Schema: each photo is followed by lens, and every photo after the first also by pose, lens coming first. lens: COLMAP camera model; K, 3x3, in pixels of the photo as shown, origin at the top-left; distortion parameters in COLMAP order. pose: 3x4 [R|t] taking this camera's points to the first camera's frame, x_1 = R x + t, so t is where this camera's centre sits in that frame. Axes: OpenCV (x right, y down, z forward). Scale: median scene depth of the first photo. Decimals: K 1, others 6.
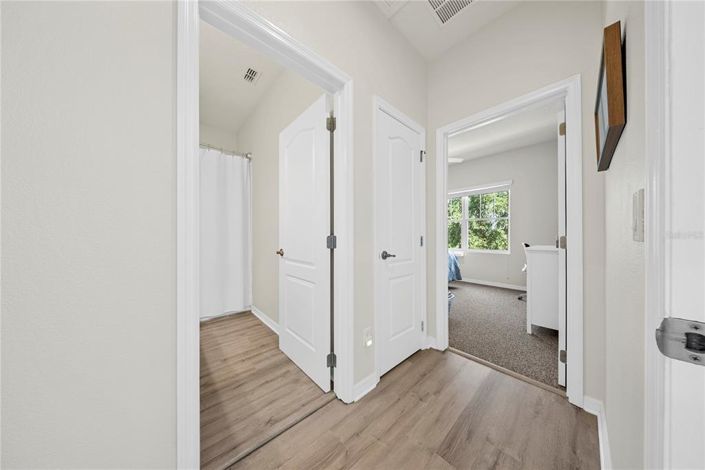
lens RADIAL K [[207.1, 0, 350.8], [0, 207.1, 236.8], [0, 0, 1]] dist [0.000053, -0.000651]
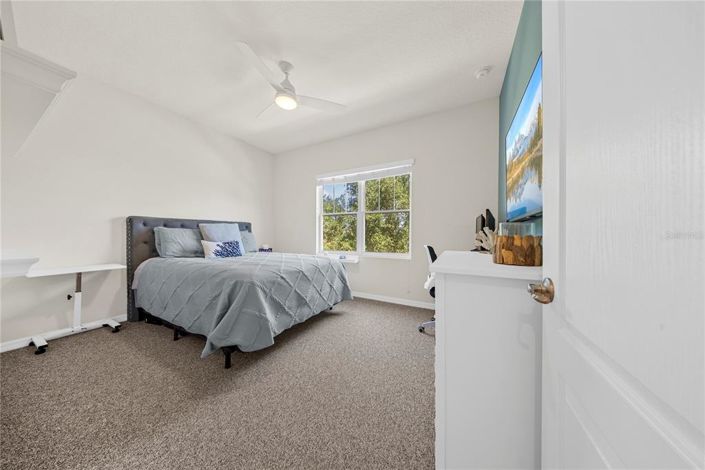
lens RADIAL K [[207.1, 0, 352.6], [0, 207.1, 234.9], [0, 0, 1]] dist [0.000053, -0.000651]
pose [[0.937265, 0.003073, 0.348604, 0.276869], [-0.001654, 0.999989, -0.004366, 0.001557], [-0.348614, 0.003515, 0.937260, 0.334565]]
